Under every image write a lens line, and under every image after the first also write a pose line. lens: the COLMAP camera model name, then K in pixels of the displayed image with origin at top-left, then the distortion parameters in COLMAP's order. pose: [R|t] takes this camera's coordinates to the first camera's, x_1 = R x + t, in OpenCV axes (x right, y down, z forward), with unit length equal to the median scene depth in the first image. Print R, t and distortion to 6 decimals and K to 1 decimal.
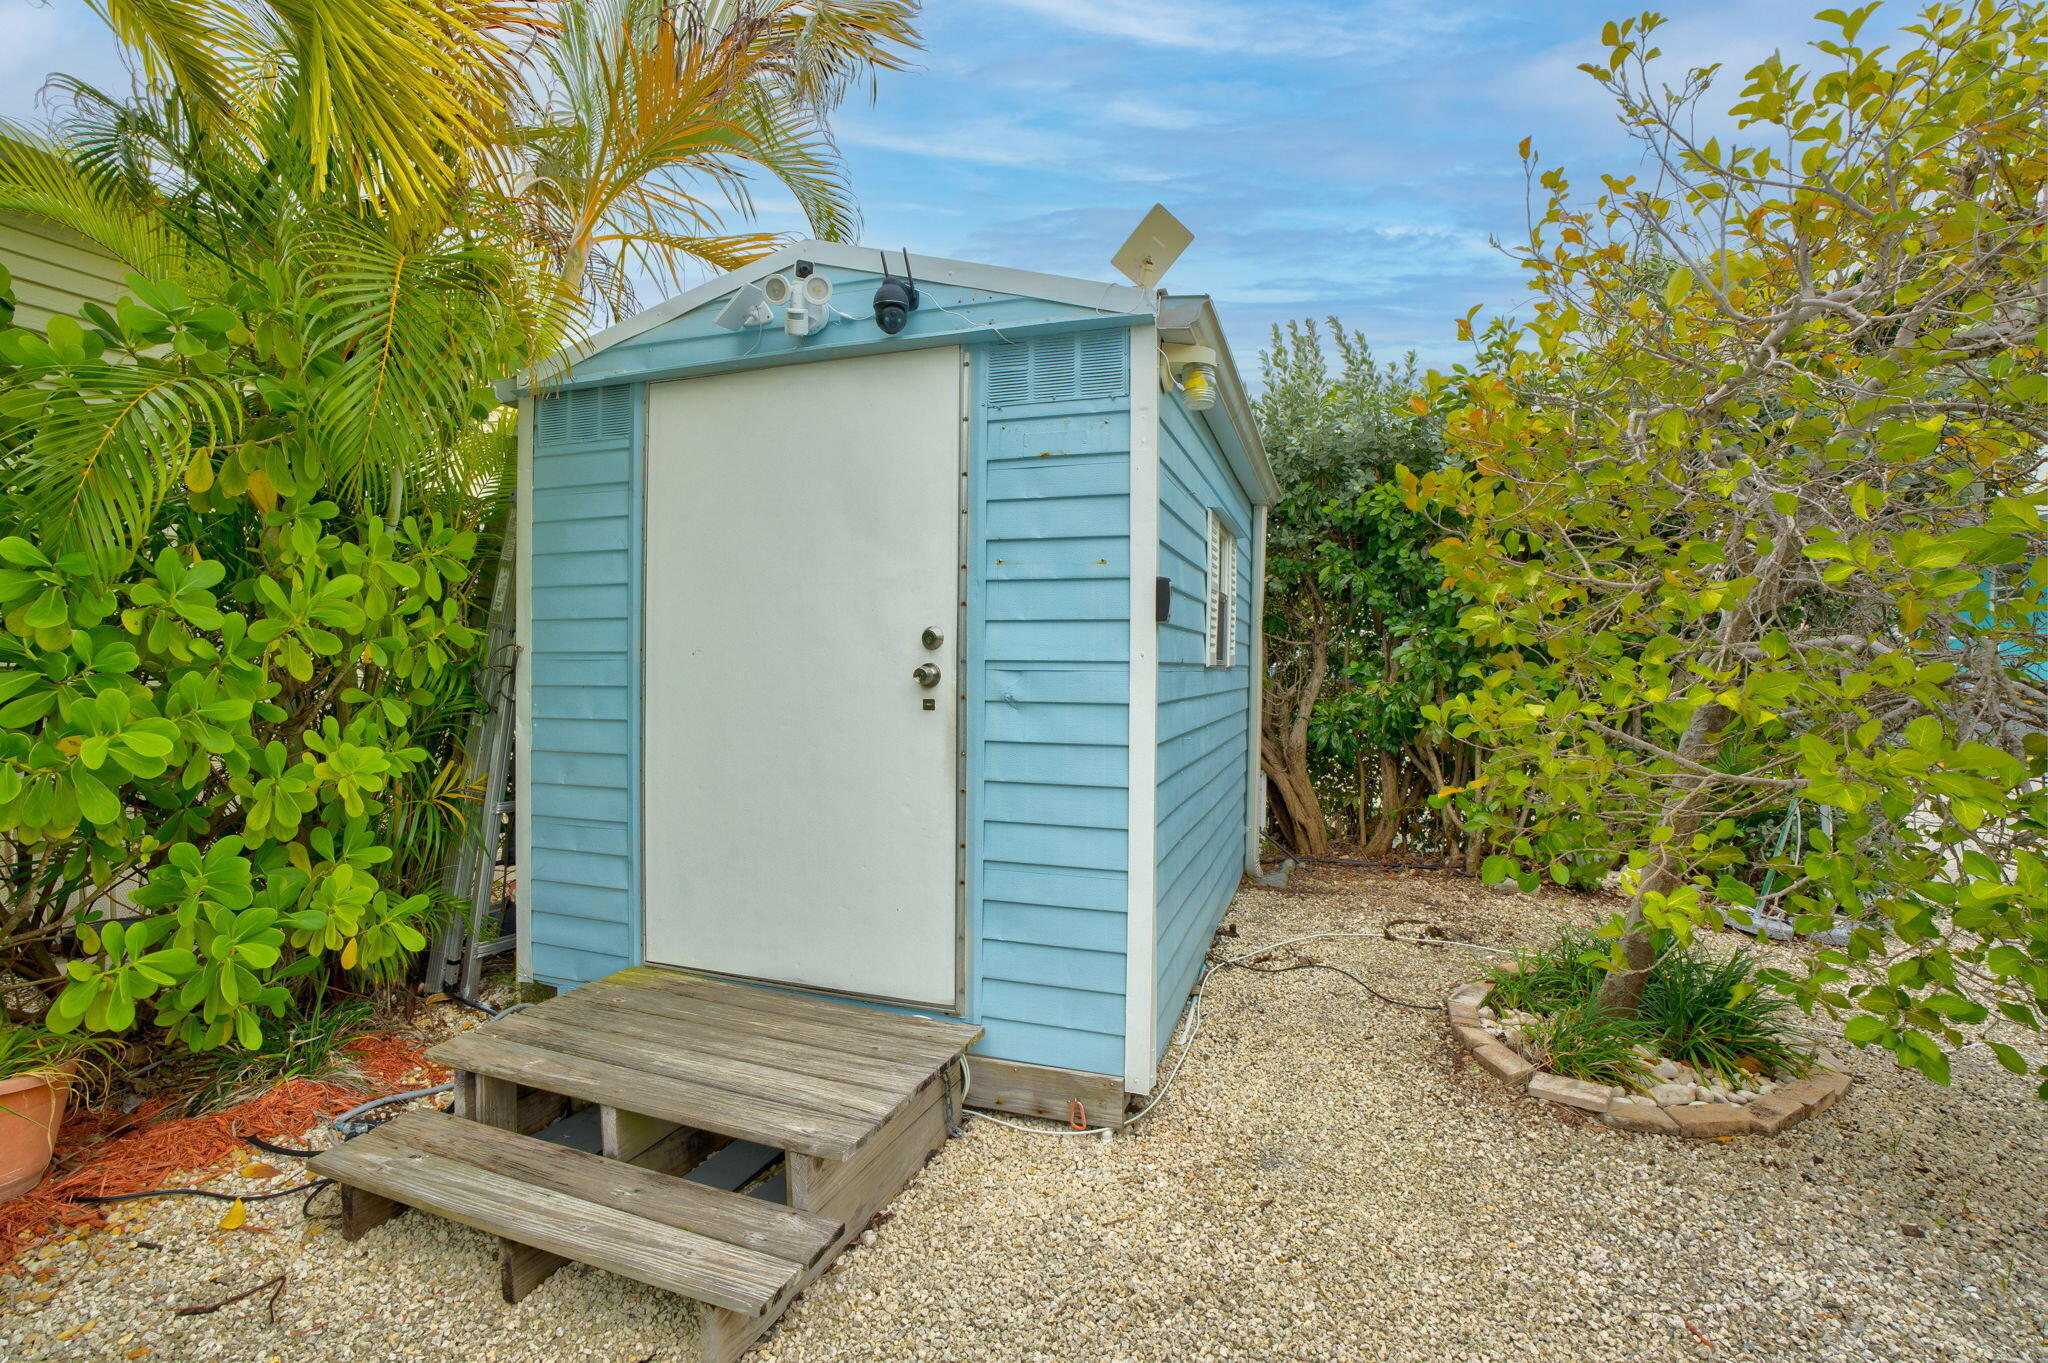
lens RADIAL K [[939.3, 0, 1024.0], [0, 939.3, 681.5], [0, 0, 1]] dist [-0.053547, 0.000116]
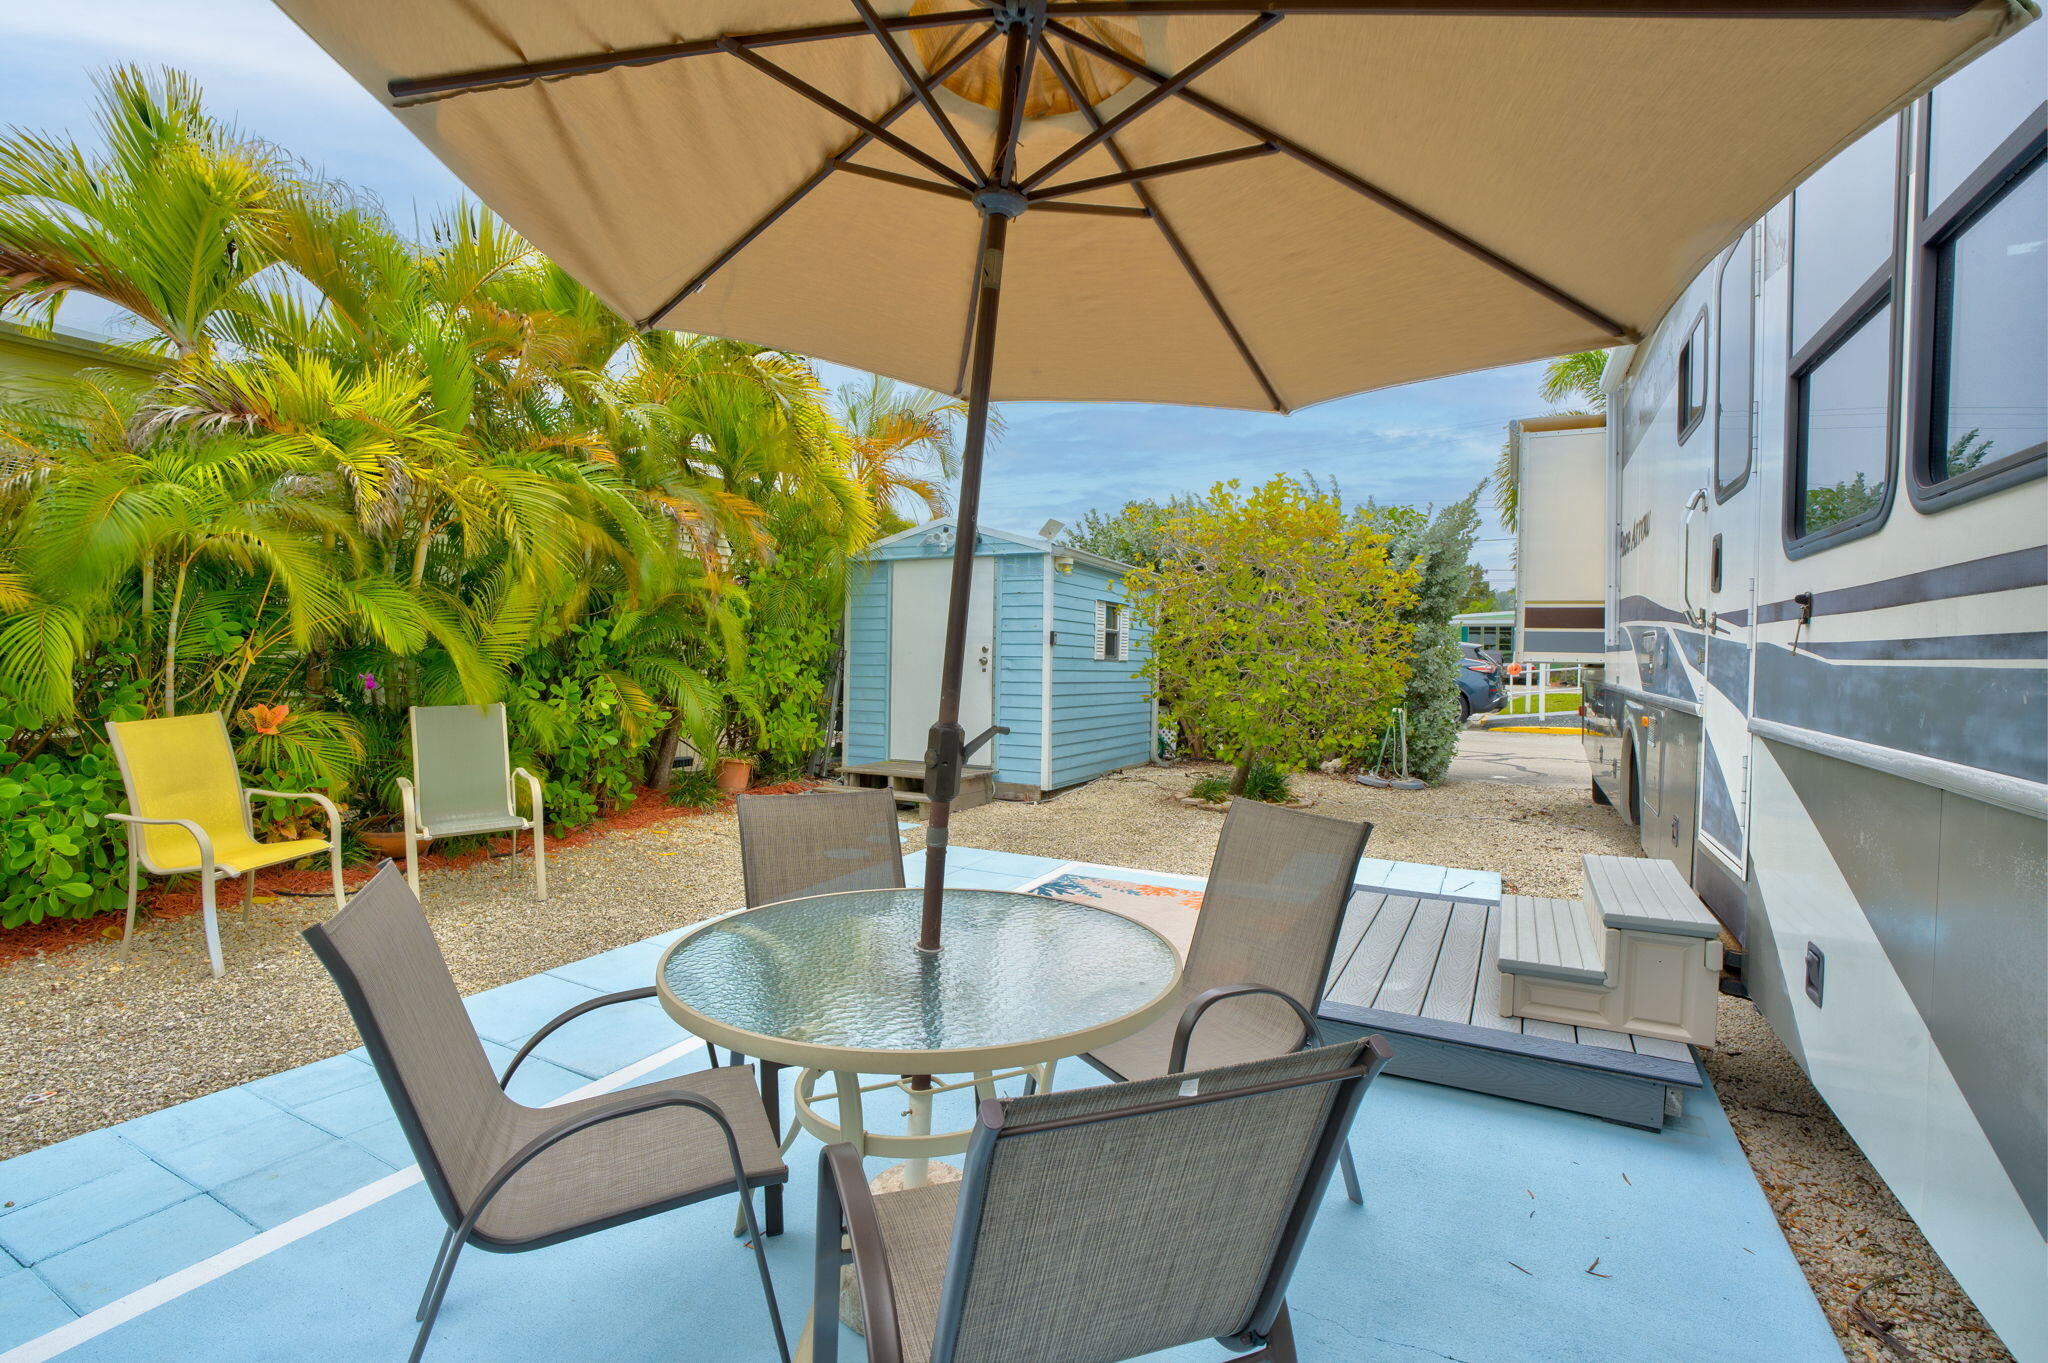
lens RADIAL K [[939.3, 0, 1024.0], [0, 939.3, 681.5], [0, 0, 1]] dist [-0.053547, 0.000116]
pose [[0.990041, 0.009257, -0.140477, 0.423417], [-0.009975, 0.999941, -0.004407, 0.066946], [0.140428, 0.005764, 0.990074, -1.875778]]
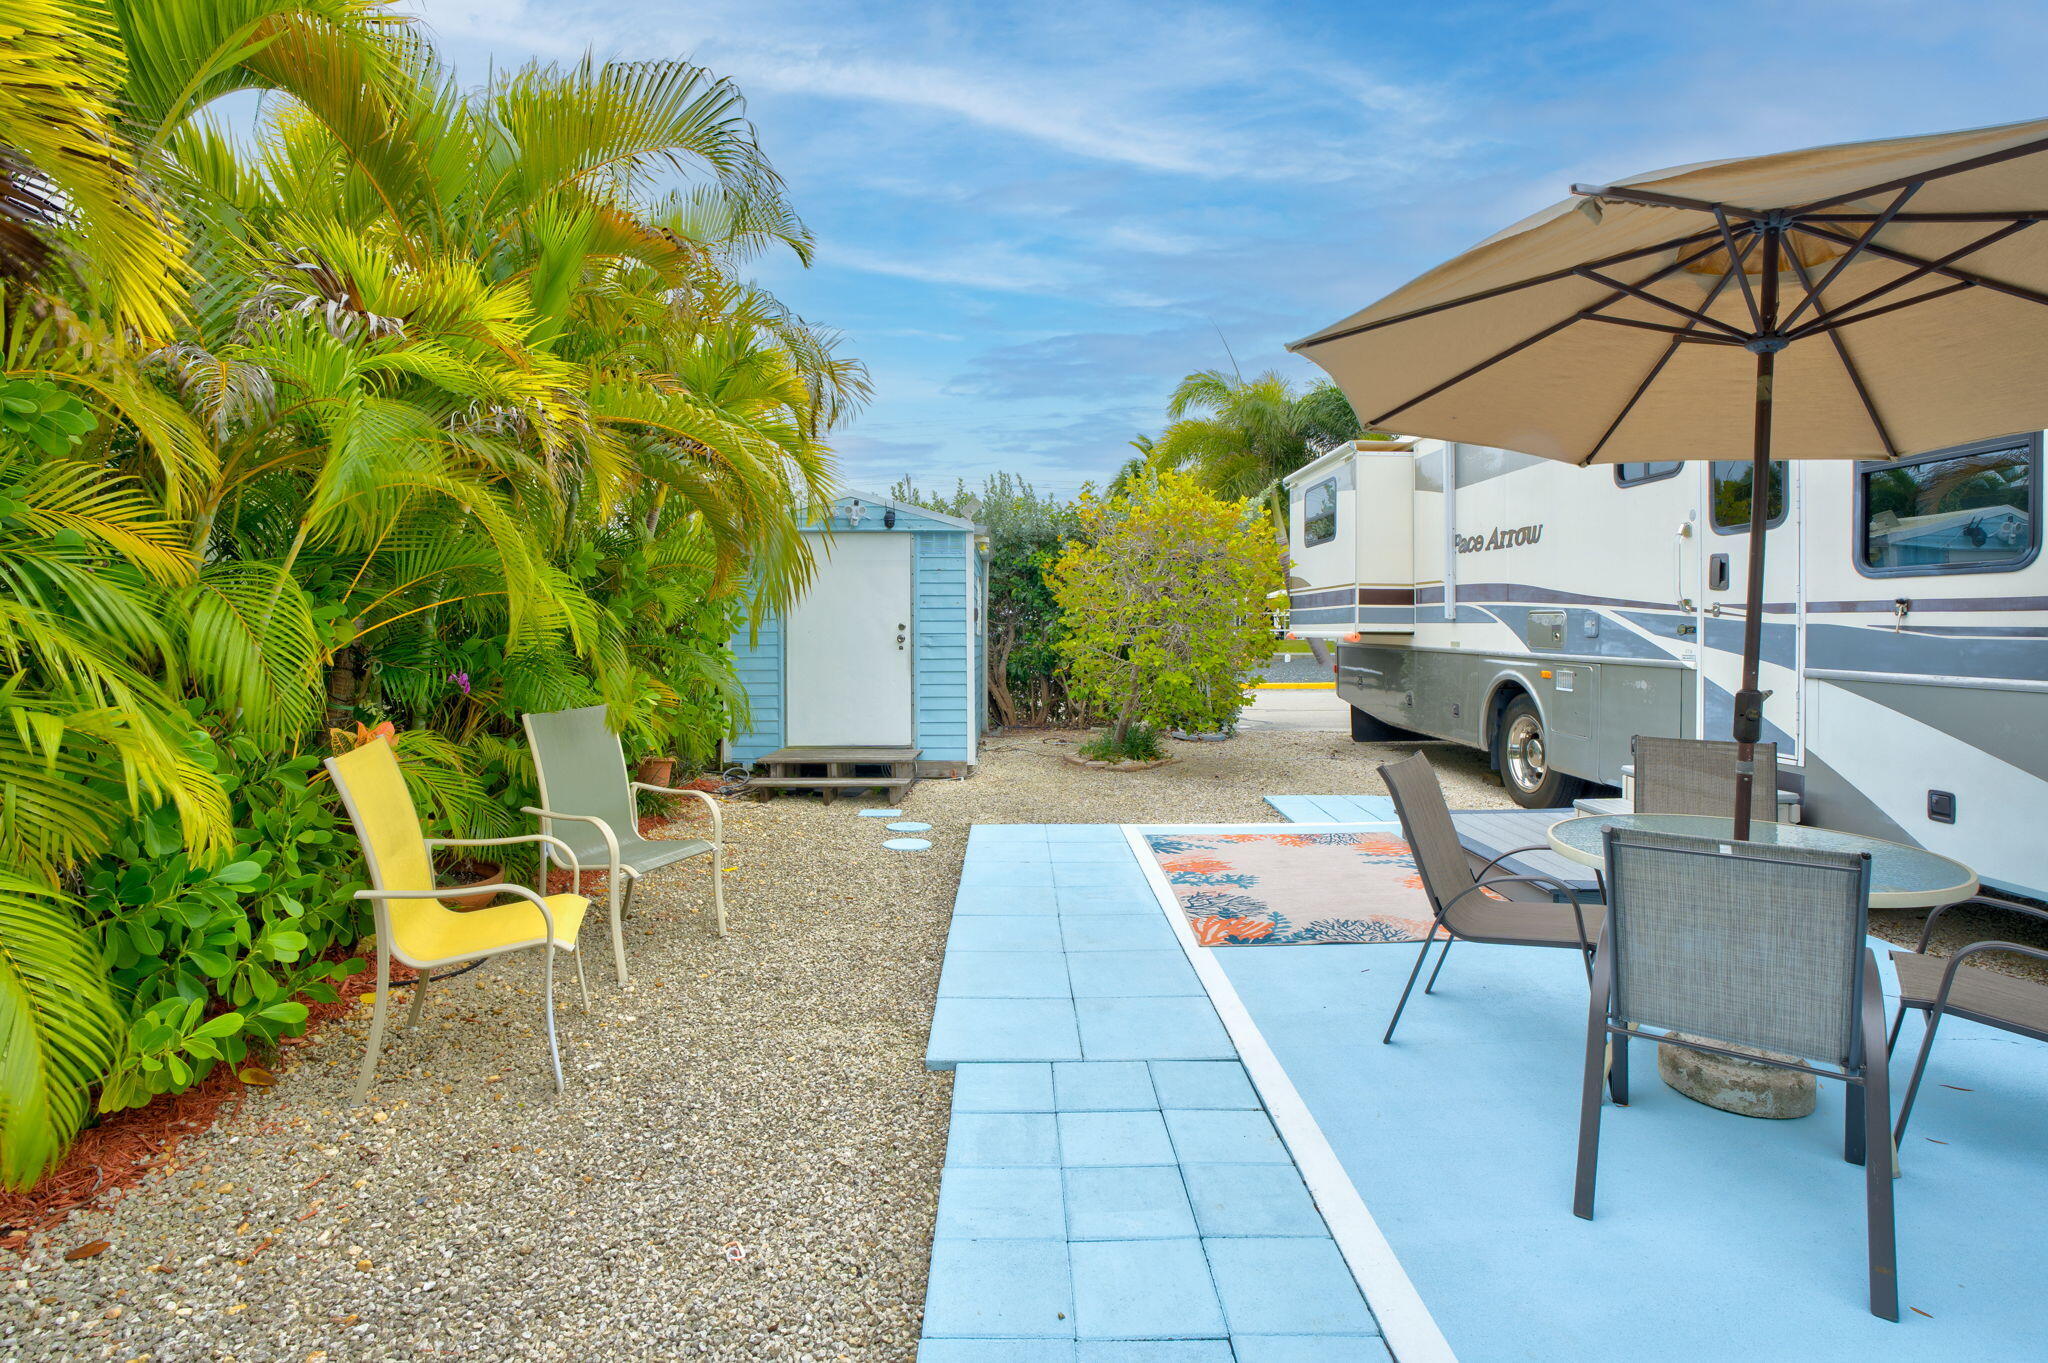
lens RADIAL K [[968.5, 0, 1021.1], [0, 968.5, 653.6], [0, 0, 1]] dist [0.001204, 0.000169]
pose [[0.942369, -0.015713, 0.334205, -0.707551], [0.016032, 0.999870, 0.001803, 0.039207], [-0.334190, 0.003659, 0.942499, -1.905986]]
